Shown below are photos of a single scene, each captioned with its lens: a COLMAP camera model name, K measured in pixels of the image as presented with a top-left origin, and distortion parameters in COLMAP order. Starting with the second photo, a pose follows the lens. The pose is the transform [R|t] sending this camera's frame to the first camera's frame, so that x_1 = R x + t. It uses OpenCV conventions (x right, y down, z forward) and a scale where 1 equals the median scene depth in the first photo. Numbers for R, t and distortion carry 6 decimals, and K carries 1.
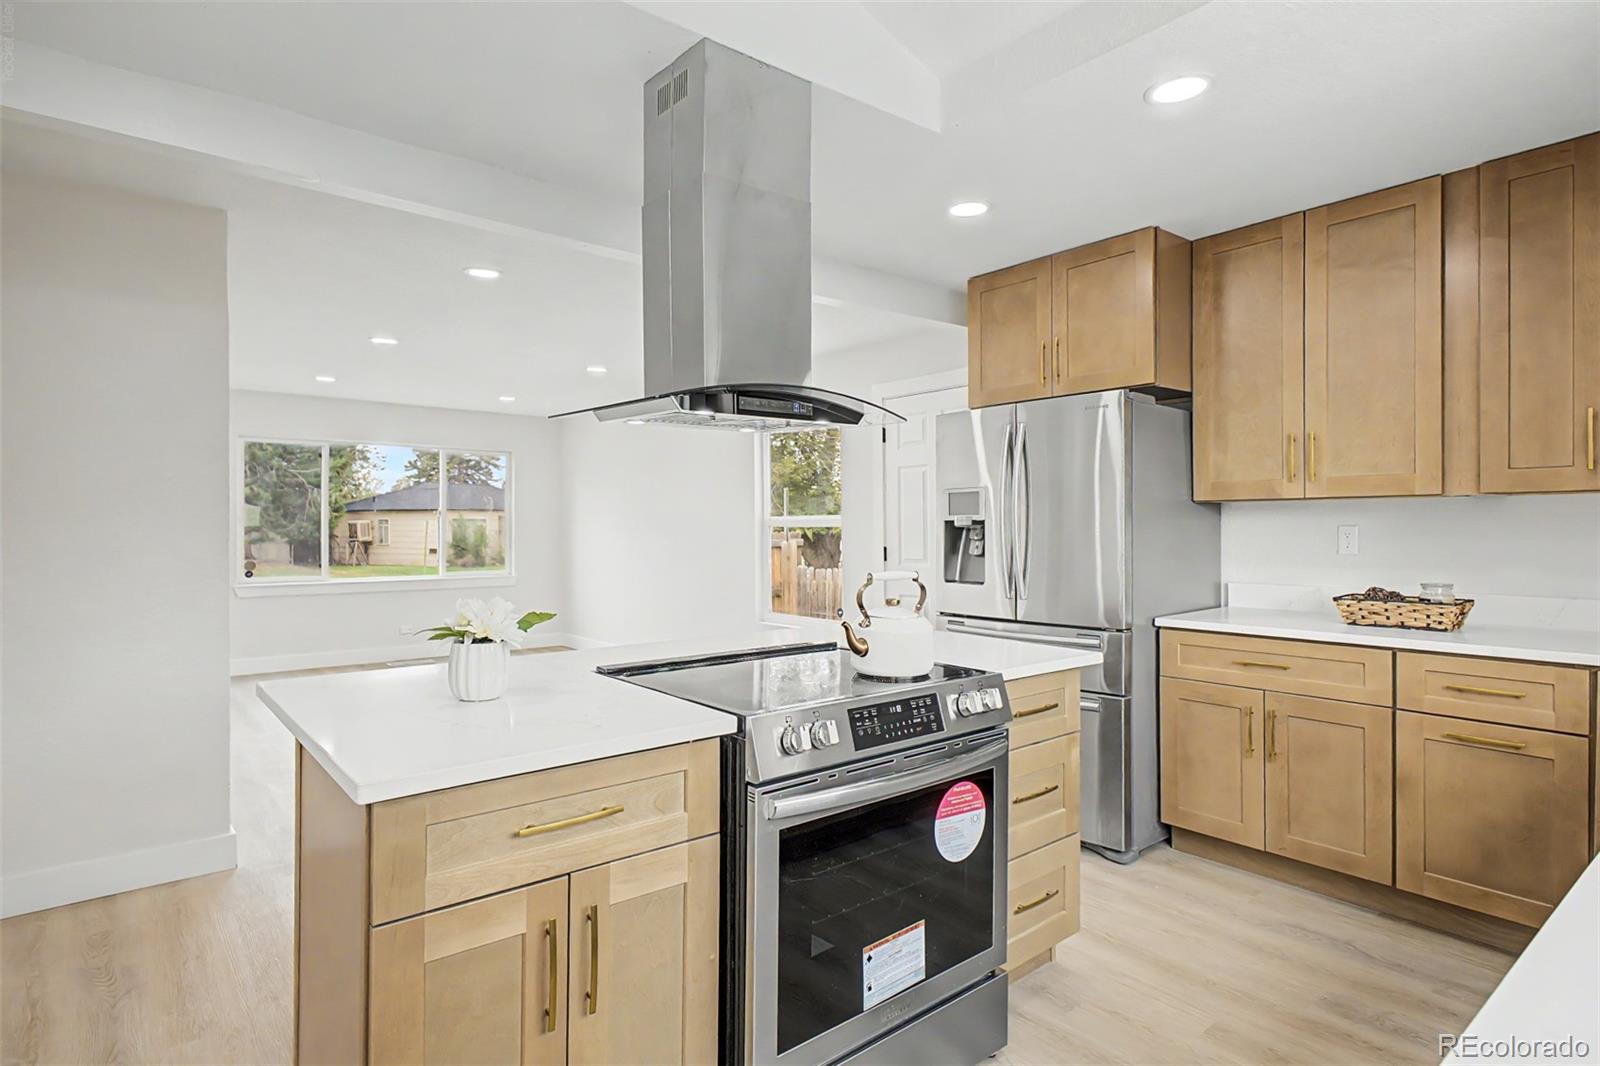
lens RADIAL K [[843.6, 0, 784.1], [0, 843.6, 530.0], [0, 0, 1]] dist [0.006555, -0.006420]
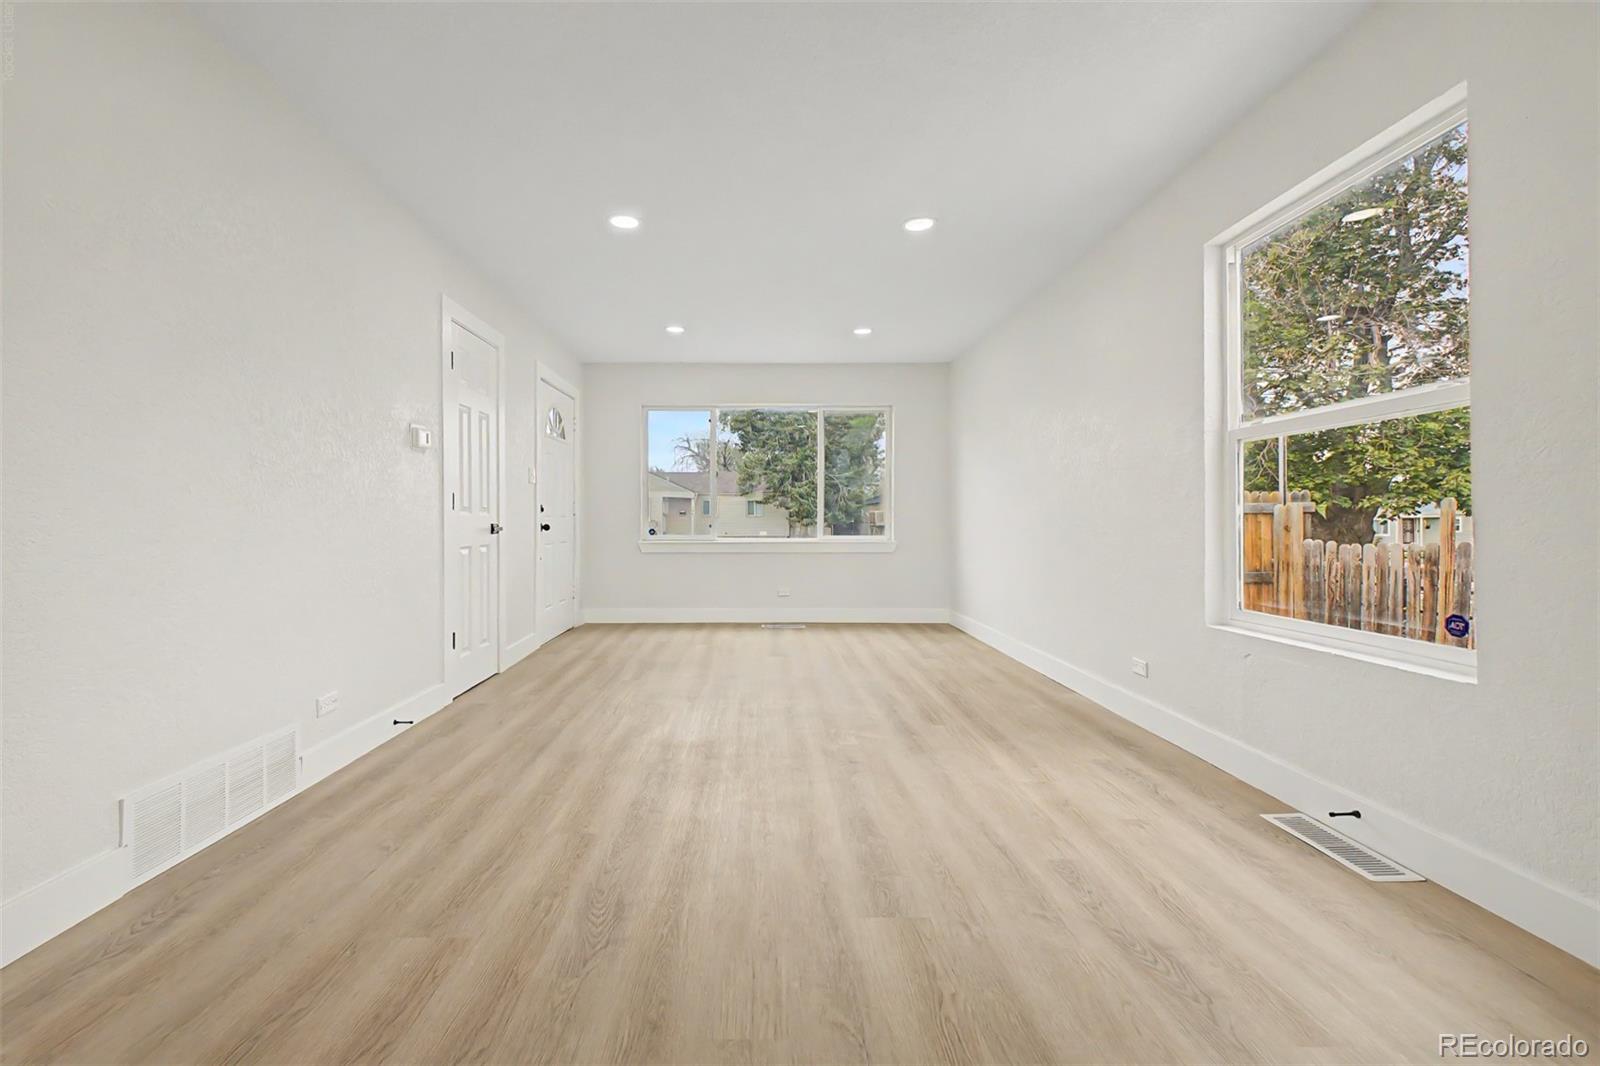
lens RADIAL K [[641.8, 0, 795.9], [0, 641.8, 538.8], [0, 0, 1]] dist [0.016990, -0.002357]
pose [[0.799914, 0.011639, -0.600002, 0.002612], [0.002202, 0.999748, 0.022328, 0.031082], [0.600111, -0.019182, 0.799687, 0.384257]]
